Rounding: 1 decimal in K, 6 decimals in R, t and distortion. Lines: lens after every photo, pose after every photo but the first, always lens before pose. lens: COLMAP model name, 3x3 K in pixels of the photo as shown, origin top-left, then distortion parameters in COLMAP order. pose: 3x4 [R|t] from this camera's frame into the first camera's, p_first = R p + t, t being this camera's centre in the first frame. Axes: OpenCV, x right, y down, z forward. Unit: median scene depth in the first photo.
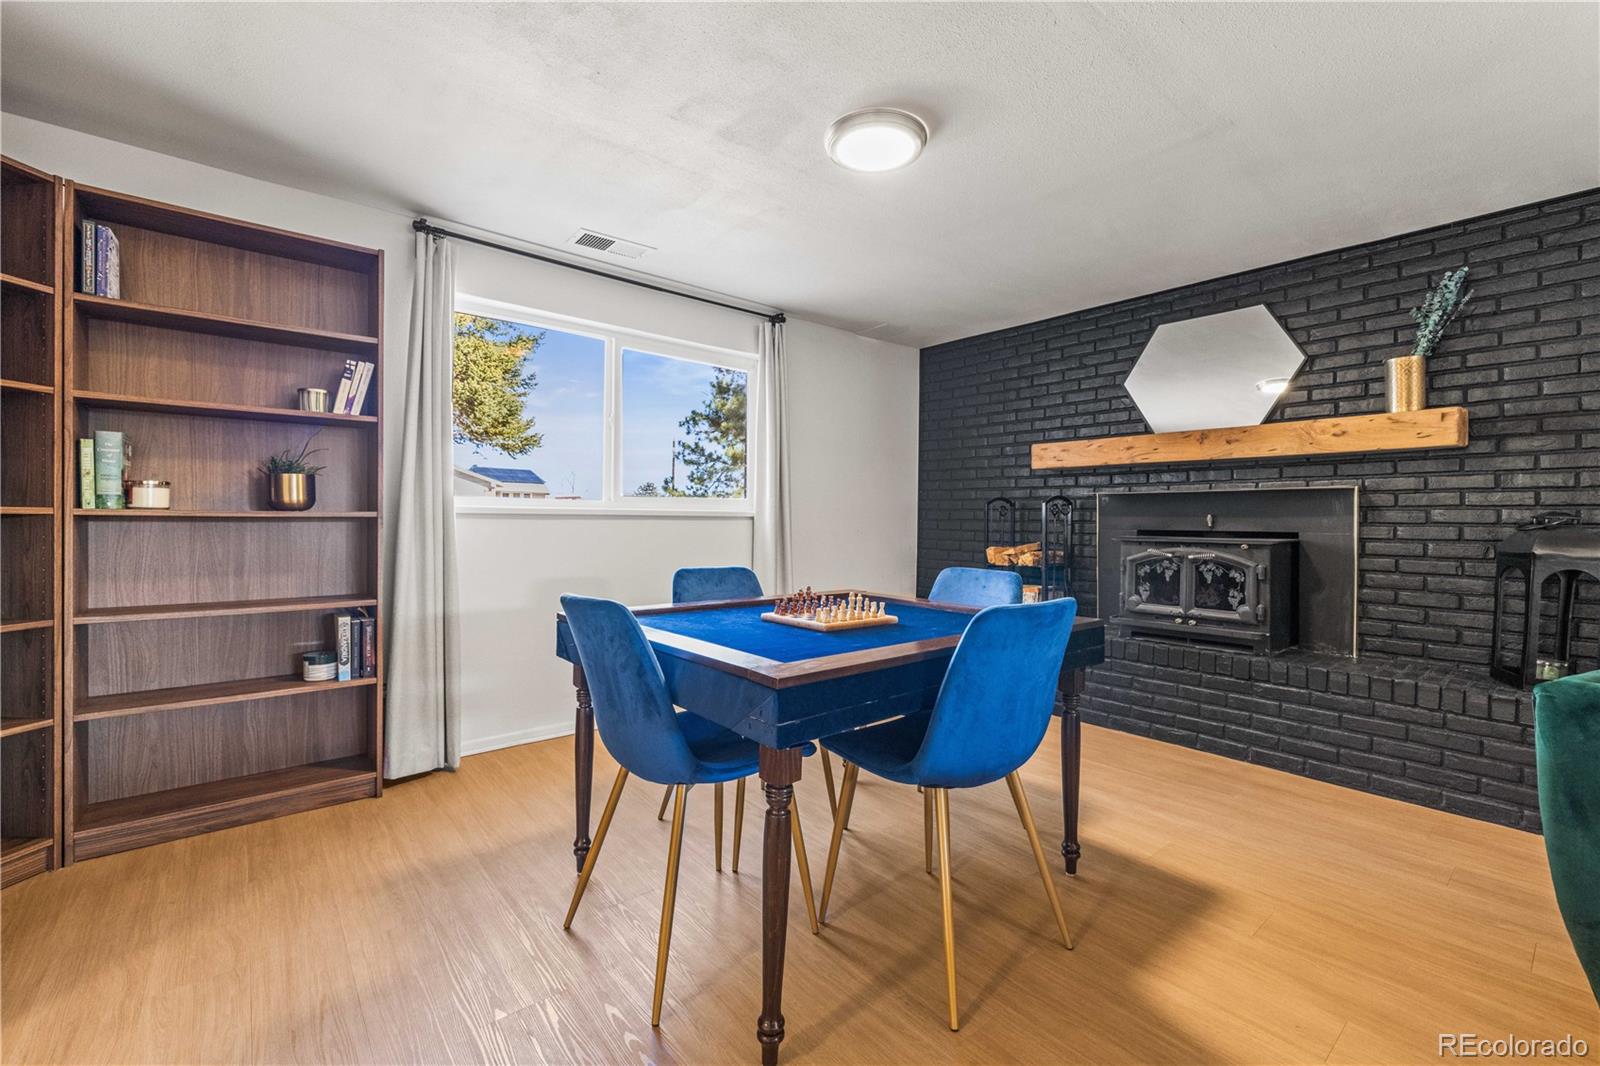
lens RADIAL K [[690.3, 0, 795.7], [0, 690.3, 524.7], [0, 0, 1]] dist [0.002565, -0.000665]
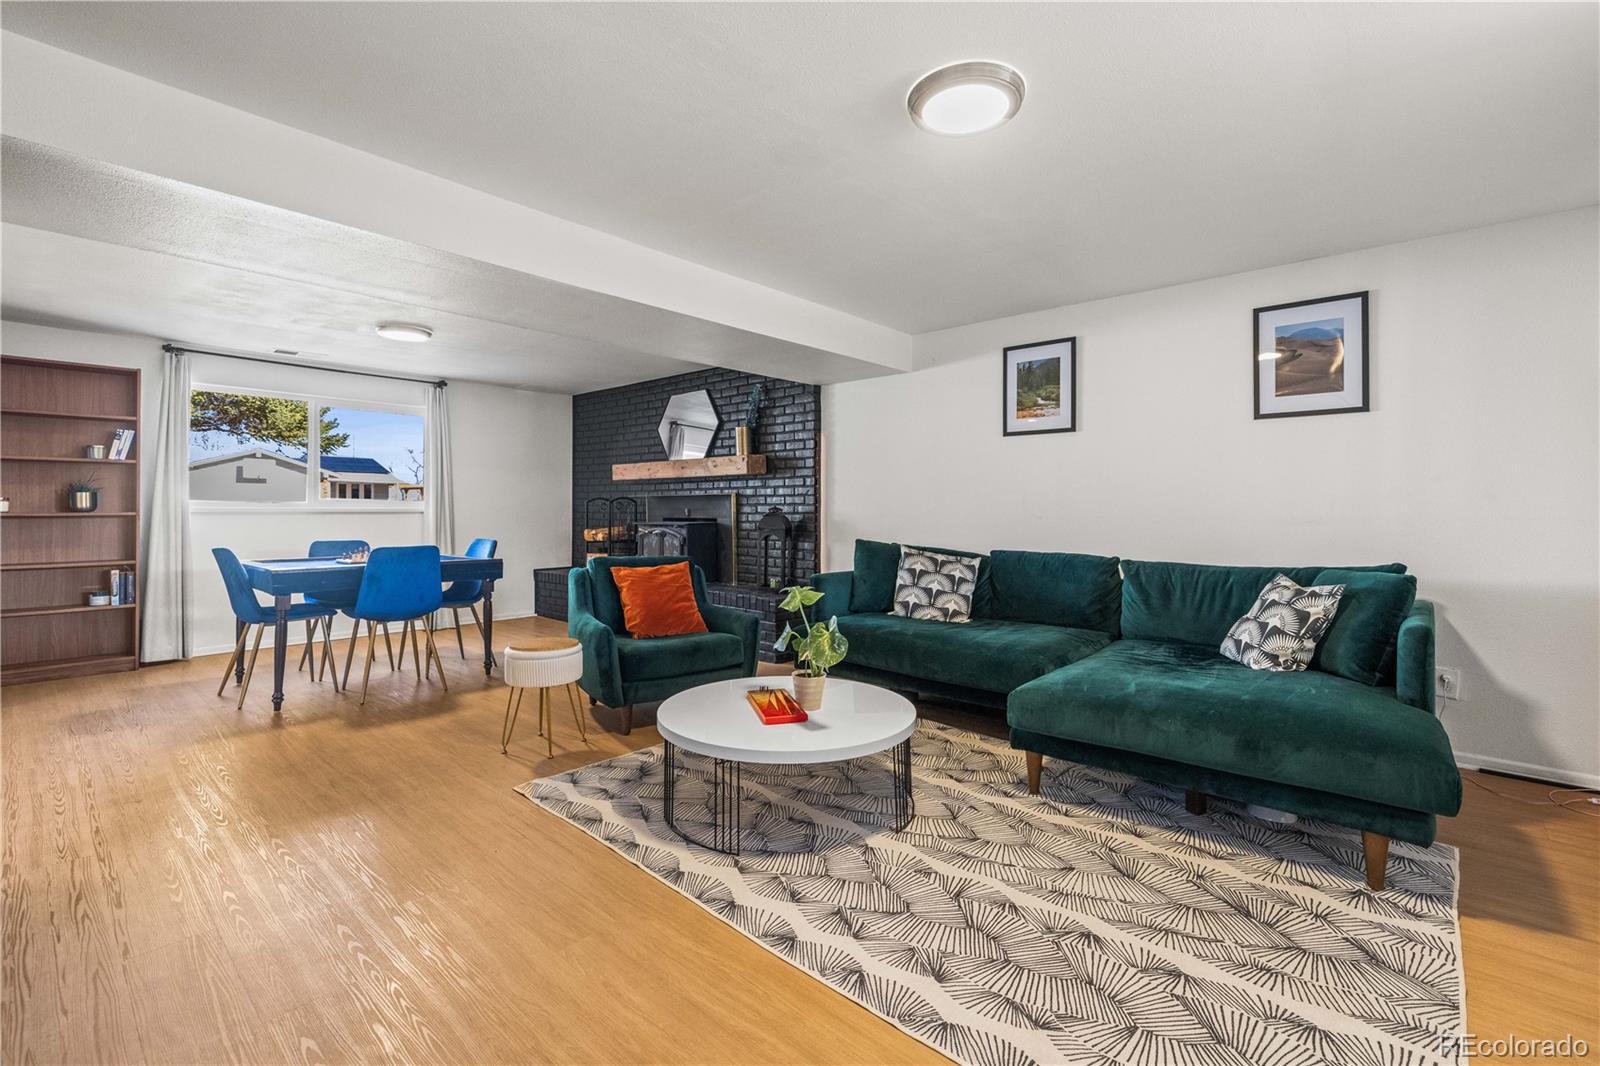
lens RADIAL K [[690.3, 0, 771.6], [0, 690.3, 504.5], [0, 0, 1]] dist [0.002565, -0.000665]
pose [[0.987698, -0.007316, 0.156200, 0.724191], [0.009768, 0.999841, -0.014935, 0.004152], [-0.156065, 0.016277, 0.987613, -1.005841]]
